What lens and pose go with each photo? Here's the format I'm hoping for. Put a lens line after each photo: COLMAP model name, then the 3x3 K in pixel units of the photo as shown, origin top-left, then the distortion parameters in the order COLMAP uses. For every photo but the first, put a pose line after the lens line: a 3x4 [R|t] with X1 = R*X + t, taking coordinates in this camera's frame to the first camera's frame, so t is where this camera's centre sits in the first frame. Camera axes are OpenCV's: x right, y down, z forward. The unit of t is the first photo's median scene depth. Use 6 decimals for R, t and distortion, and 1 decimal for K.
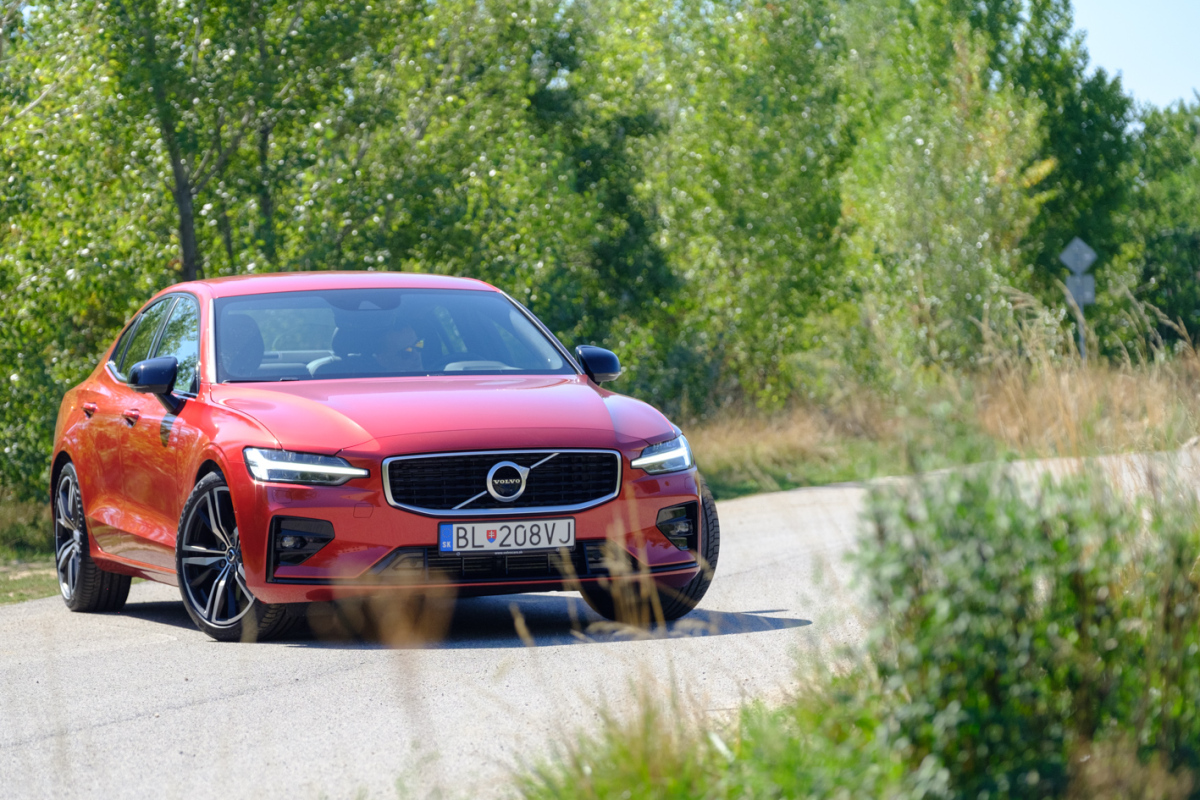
lens RADIAL K [[4813.1, 0, 596.7], [0, 4813.1, 404.0], [0, 0, 1]] dist [-0.000184, 0.000000]
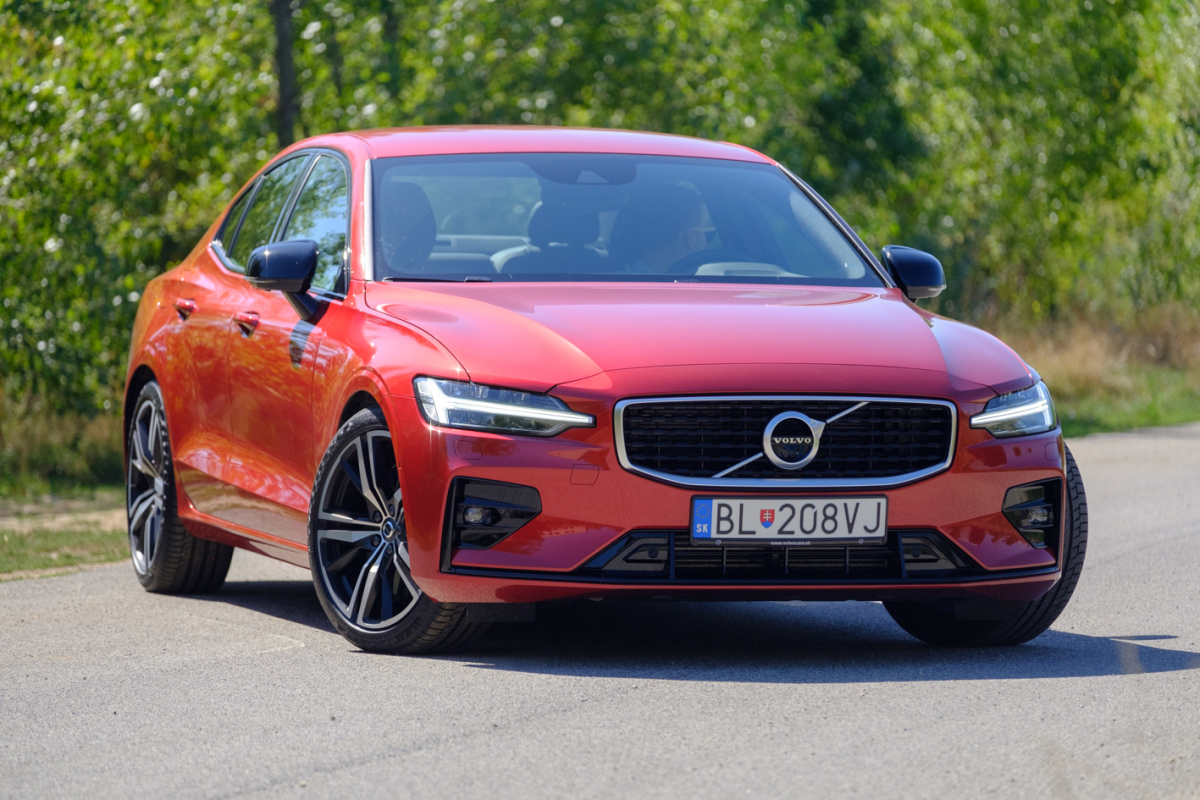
lens RADIAL K [[6193.6, 0, 603.2], [0, 6193.6, 396.9], [0, 0, 1]] dist [0.217293, 0.000000]
pose [[0.998861, 0.039073, -0.027378, -0.020993], [-0.038622, 0.999112, 0.016824, -0.004021], [0.028011, -0.015747, 0.999484, 0.103811]]
